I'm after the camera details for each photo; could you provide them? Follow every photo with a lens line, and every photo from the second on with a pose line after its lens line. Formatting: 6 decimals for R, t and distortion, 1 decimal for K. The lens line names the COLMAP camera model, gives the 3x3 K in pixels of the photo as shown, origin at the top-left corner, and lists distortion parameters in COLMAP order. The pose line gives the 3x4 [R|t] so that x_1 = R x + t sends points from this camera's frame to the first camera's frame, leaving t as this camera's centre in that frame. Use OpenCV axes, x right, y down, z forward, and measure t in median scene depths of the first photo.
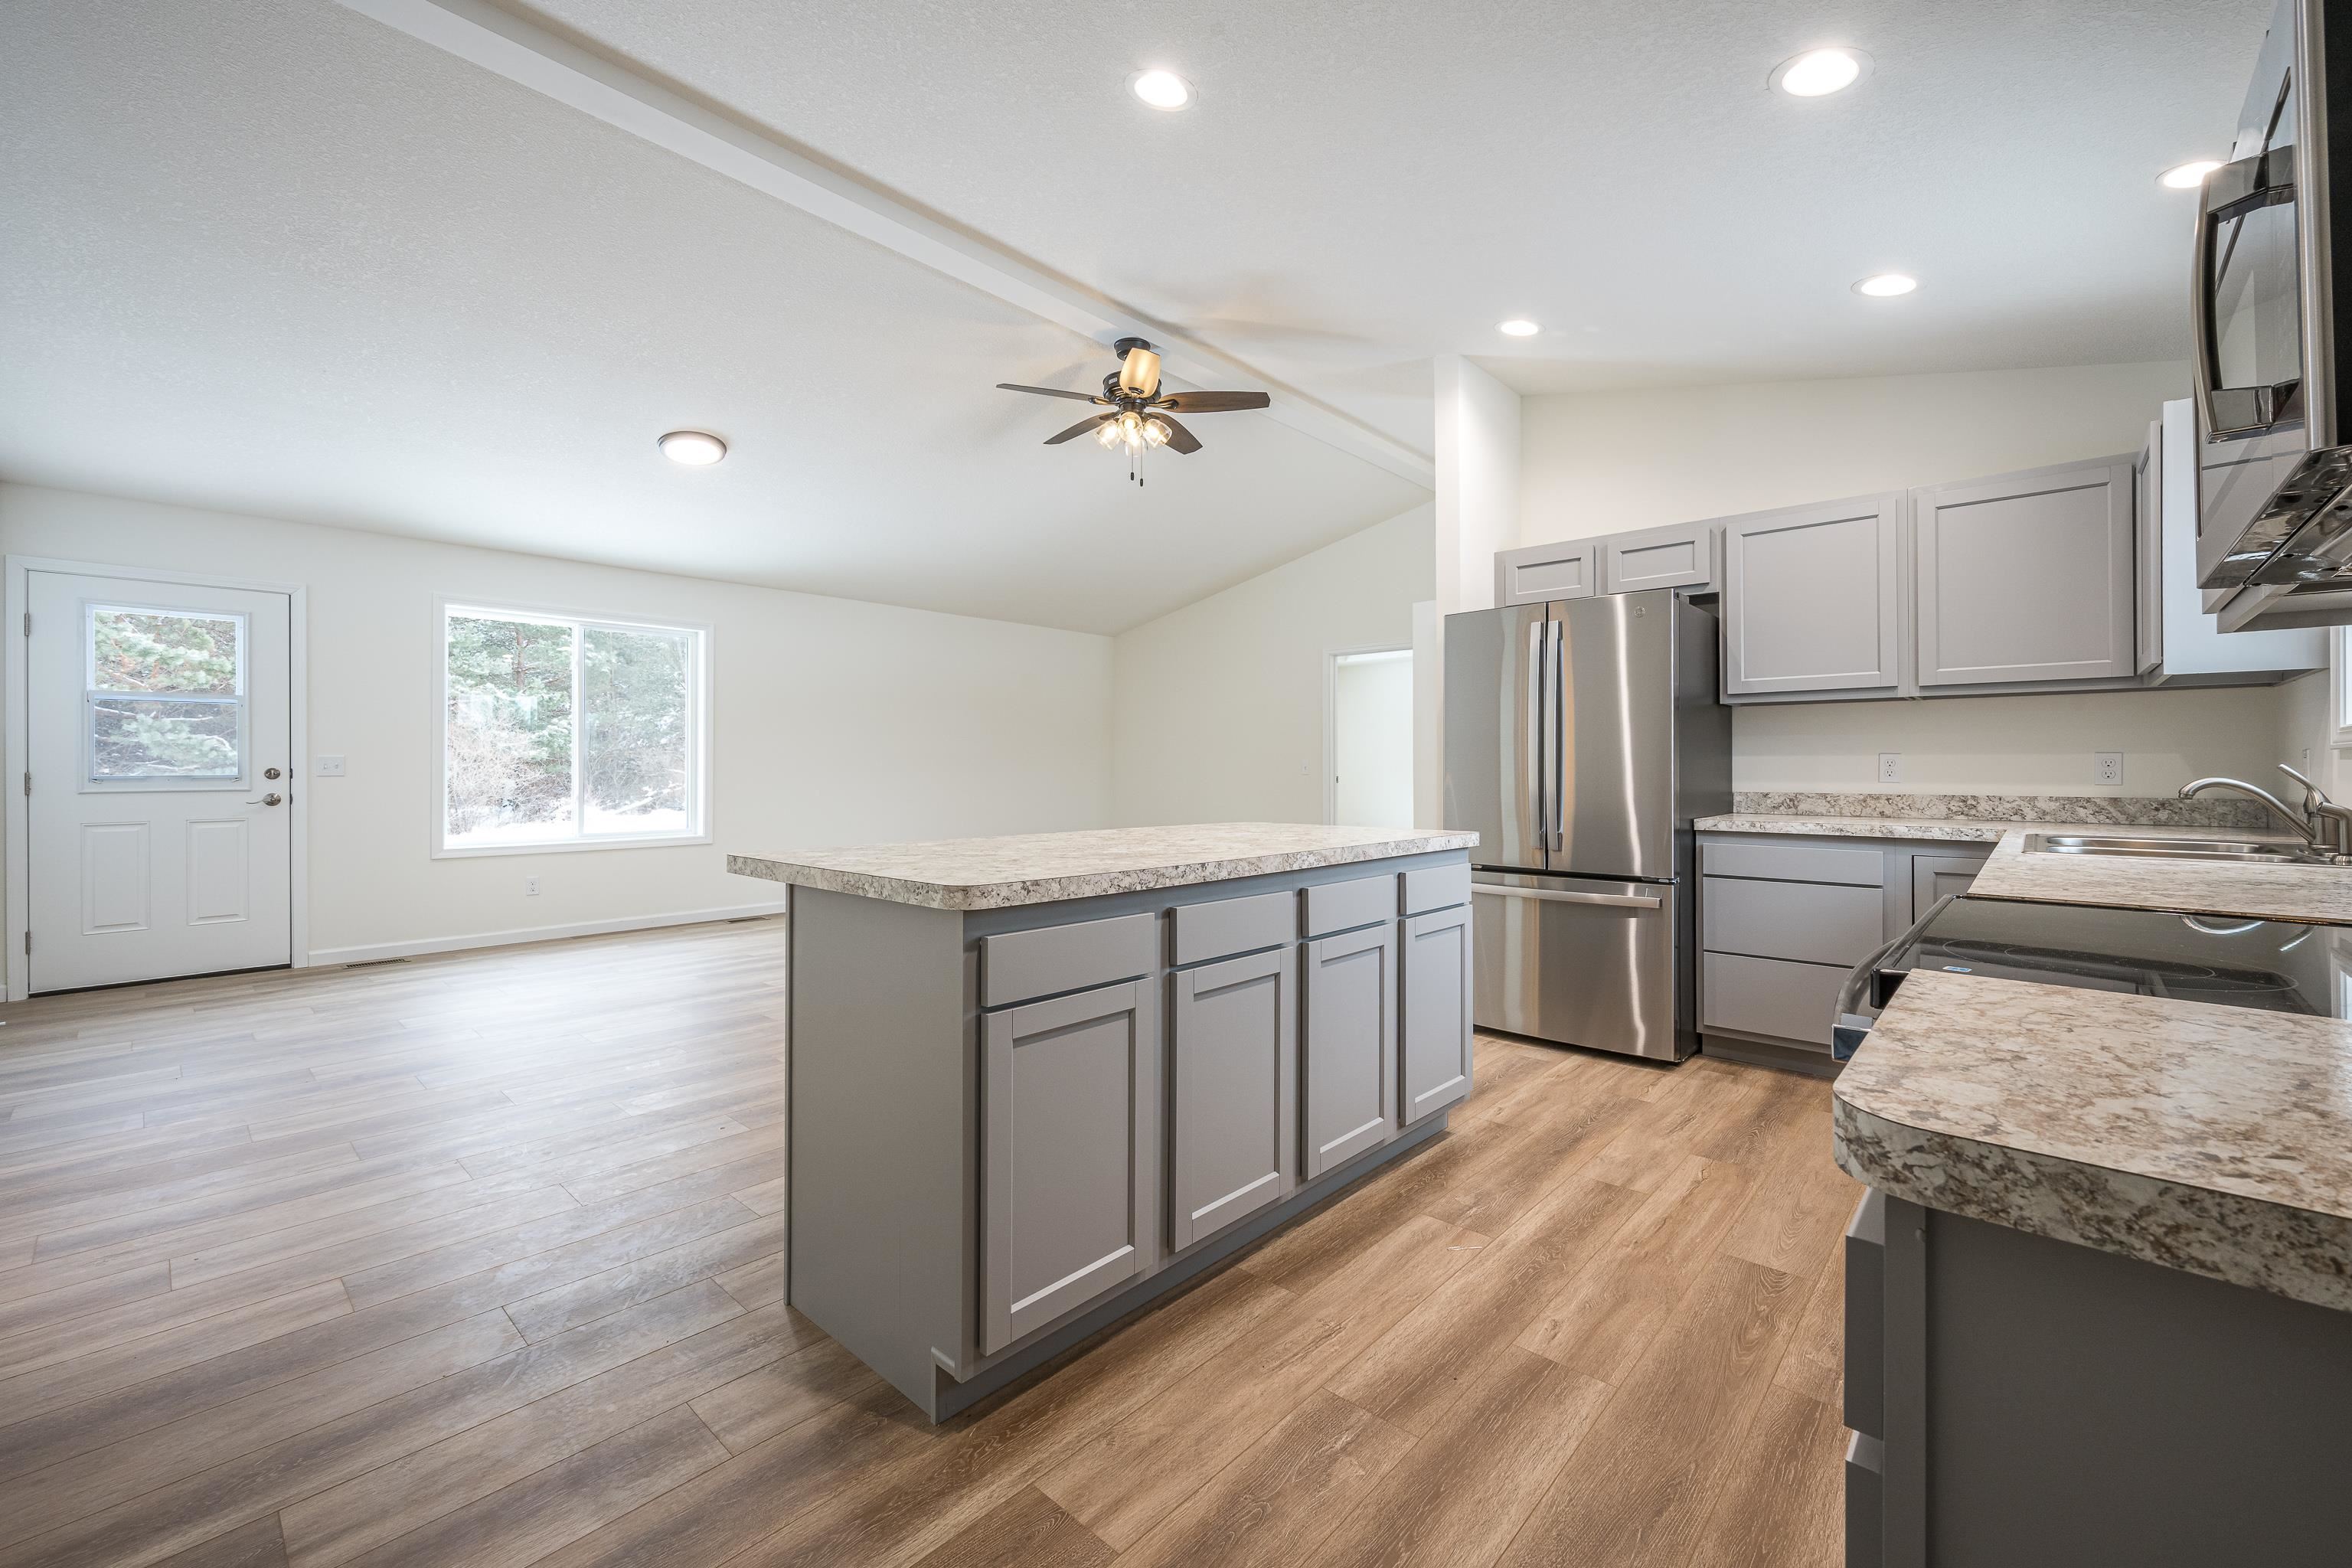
lens RADIAL K [[966.0, 0, 1228.1], [0, 966.0, 766.3], [0, 0, 1]] dist [-0.001086, -0.000038]
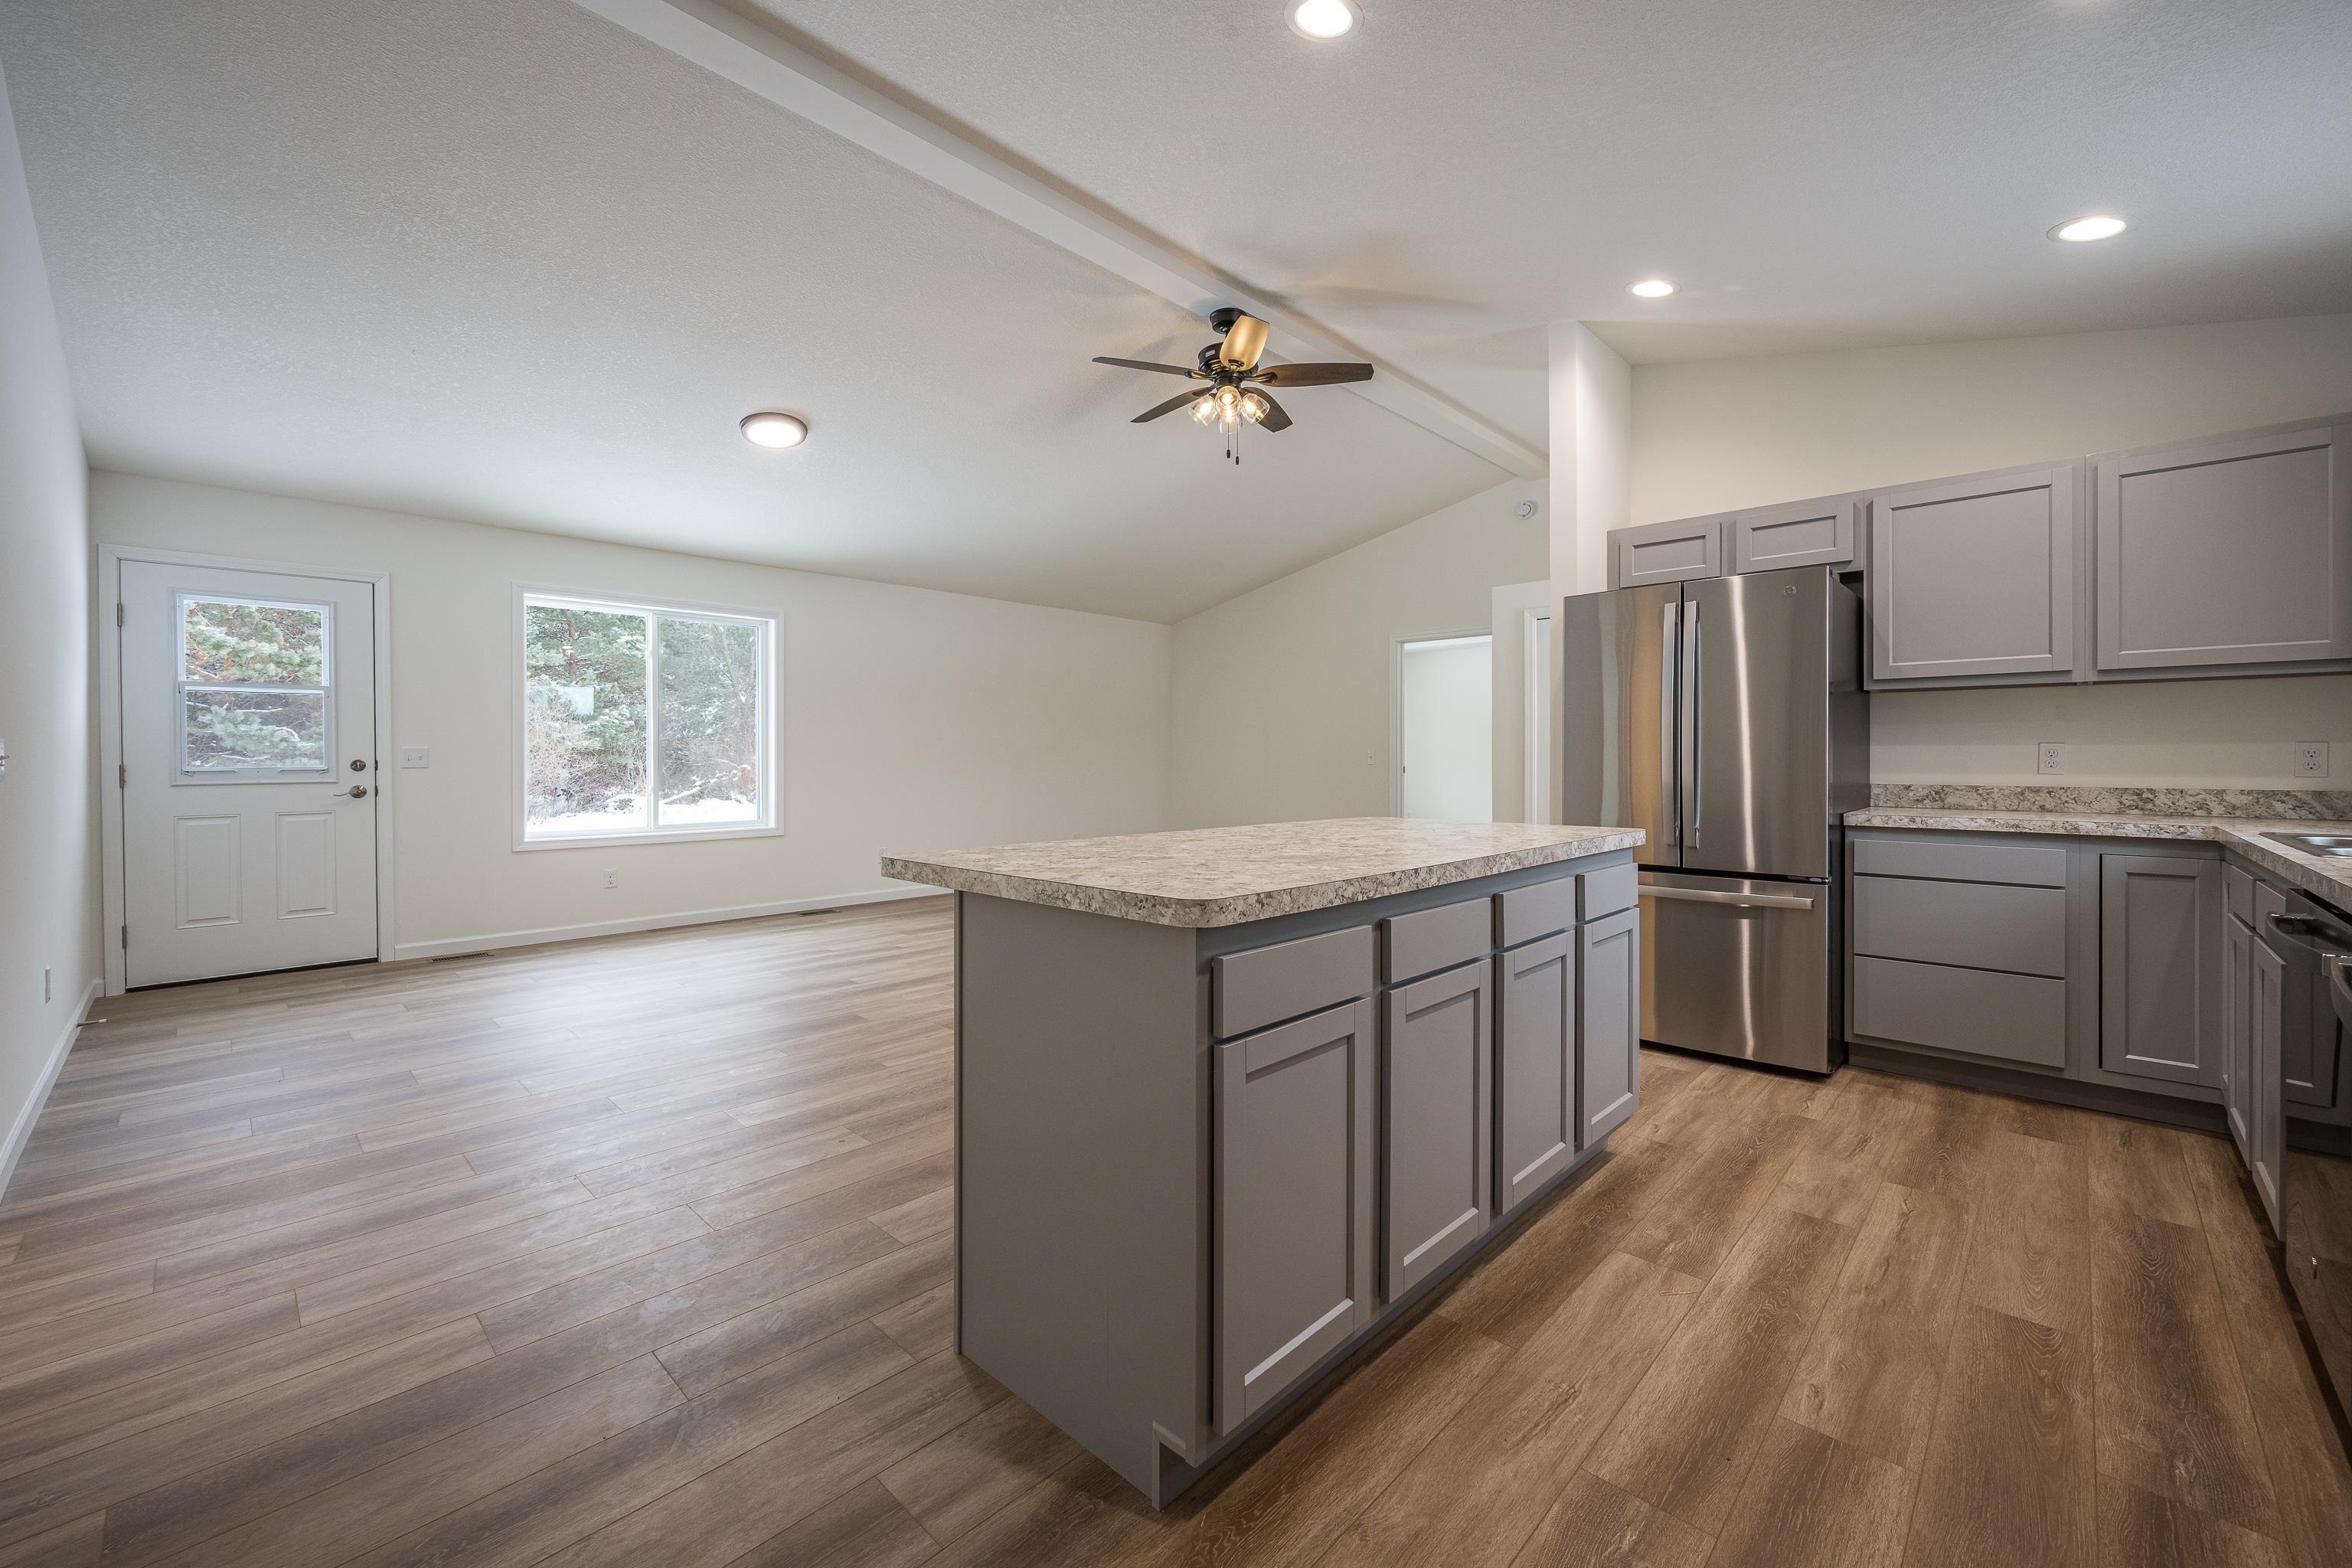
lens RADIAL K [[960.4, 0, 1222.9], [0, 960.4, 764.6], [0, 0, 1]] dist [-0.001722, -0.000028]
pose [[0.999519, -0.000642, -0.031016, -0.124204], [0.000945, 0.999952, 0.009739, -0.003214], [0.031009, -0.009764, 0.999471, 0.077157]]
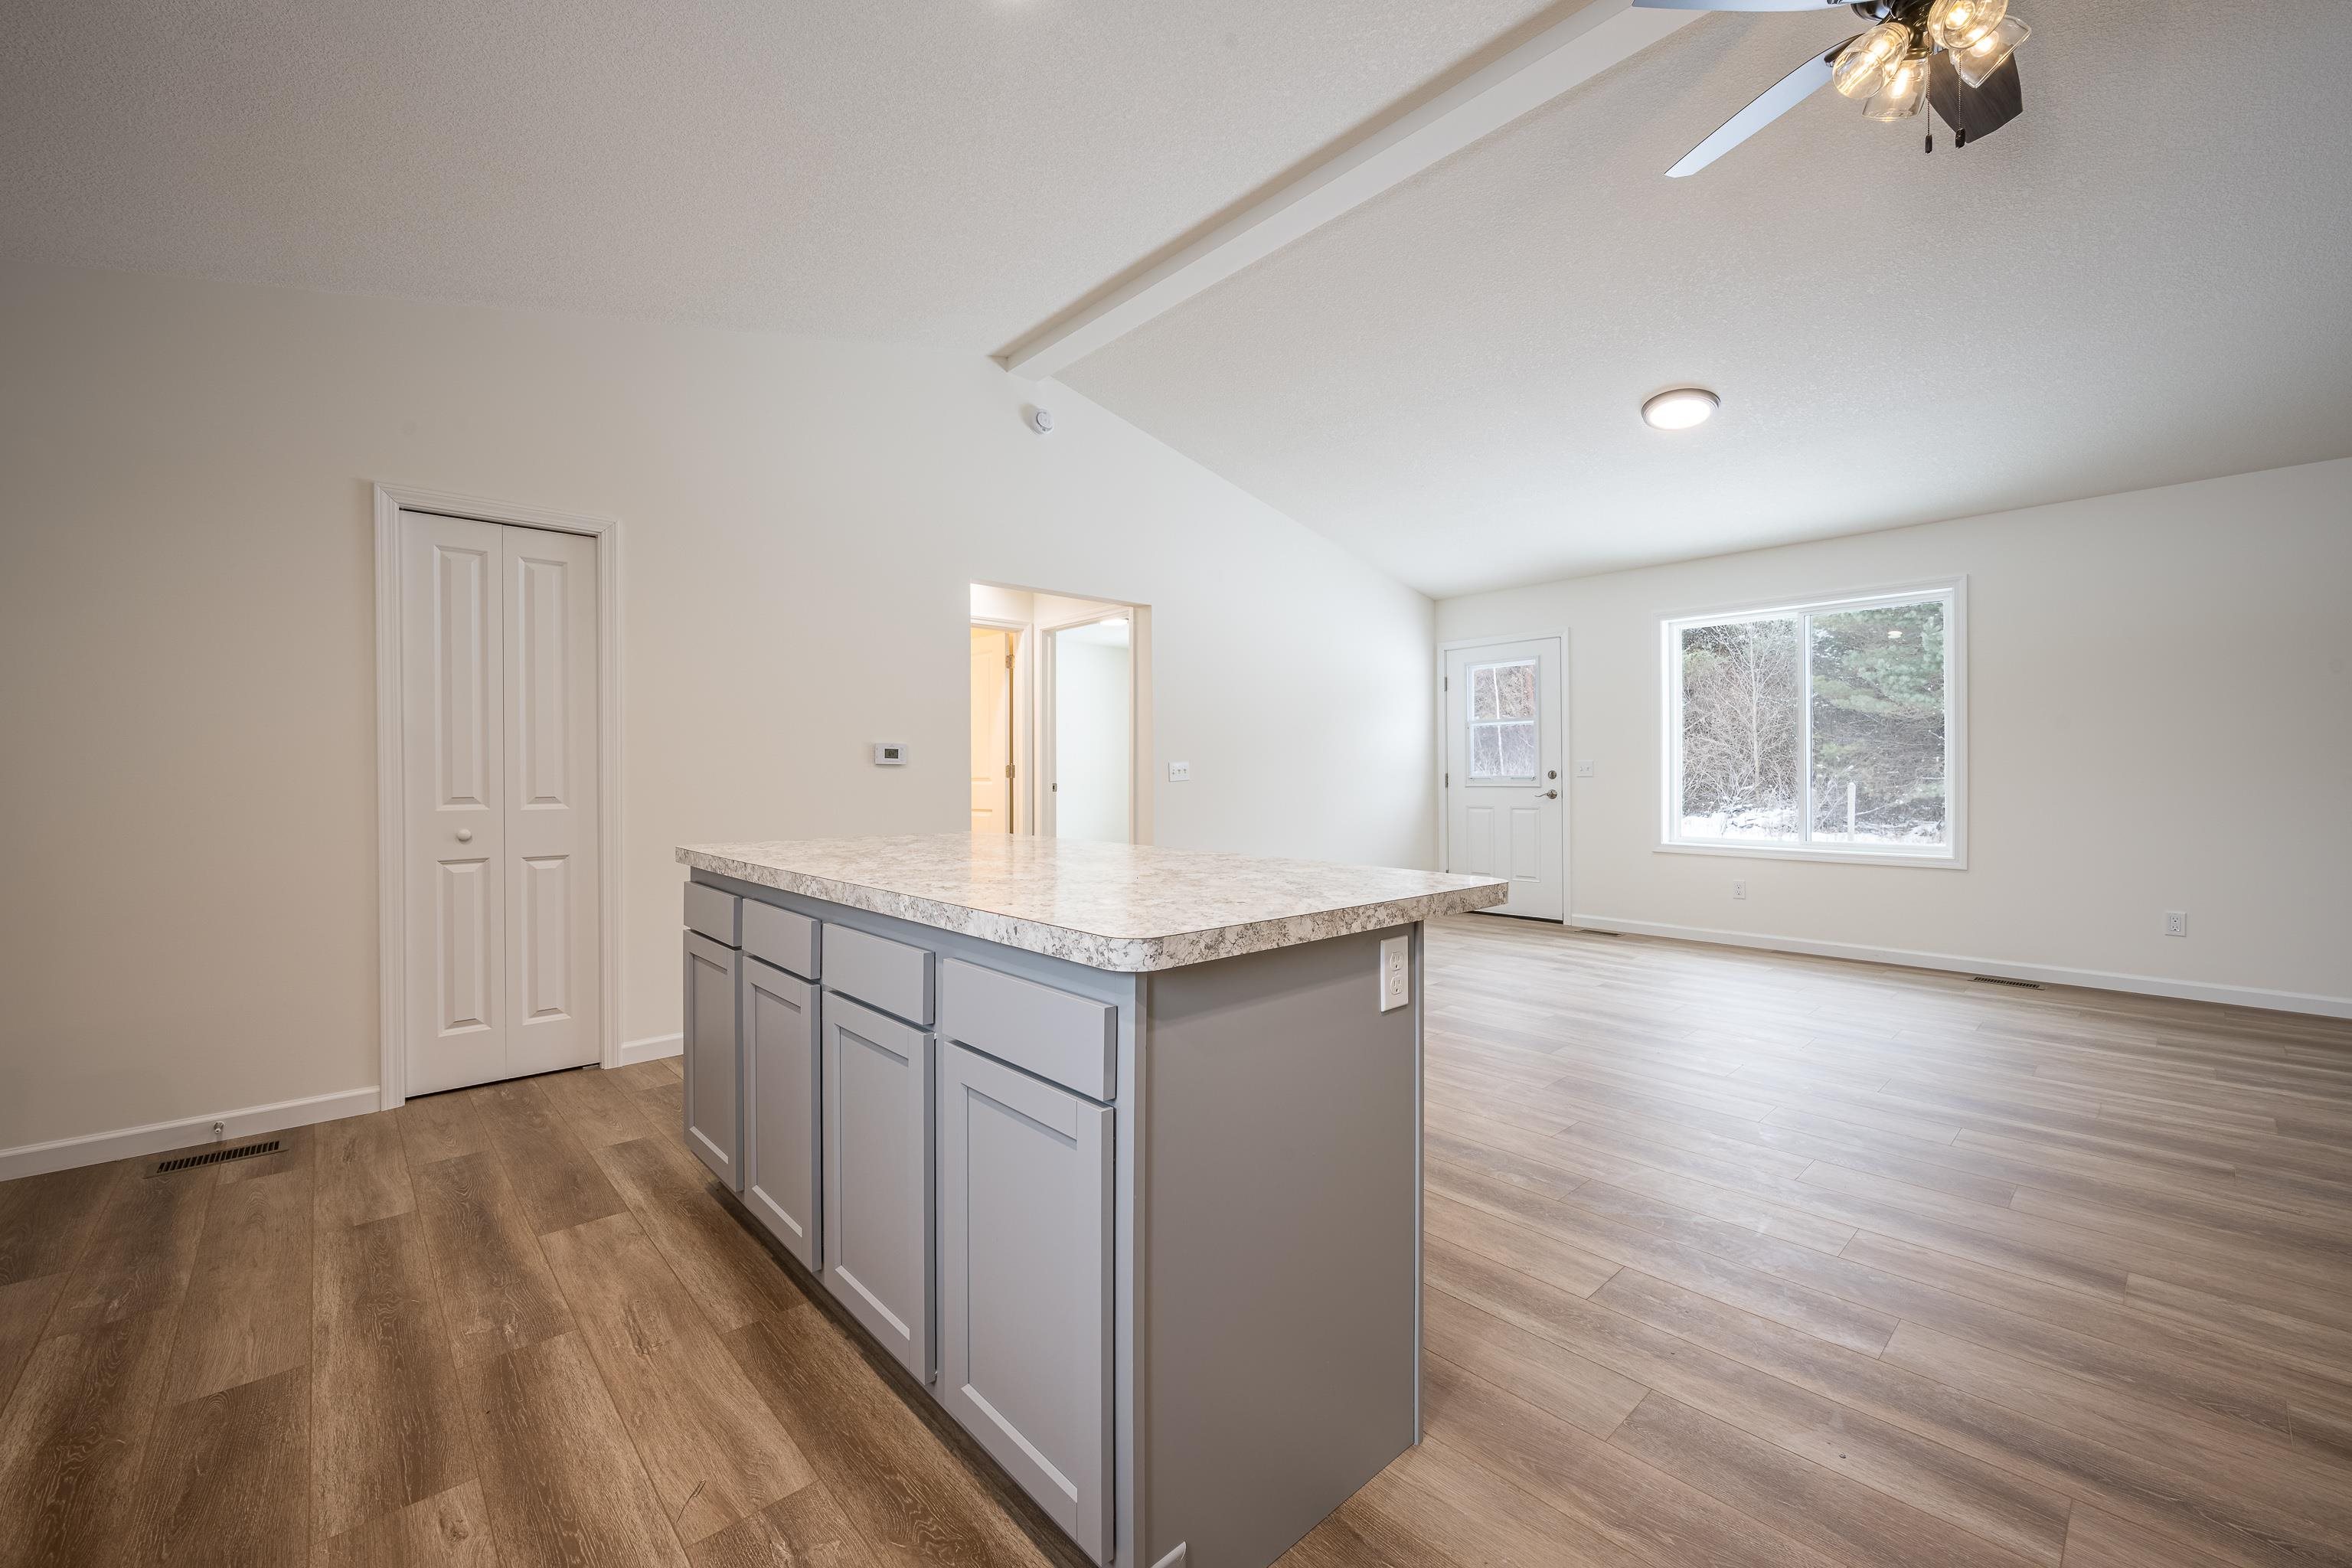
lens RADIAL K [[960.4, 0, 1222.9], [0, 960.4, 764.6], [0, 0, 1]] dist [-0.001722, -0.000028]
pose [[-0.123060, -0.005069, -0.992386, 0.709748], [0.008709, 0.999943, -0.006188, -0.011215], [0.992361, -0.009404, -0.123008, 1.186618]]
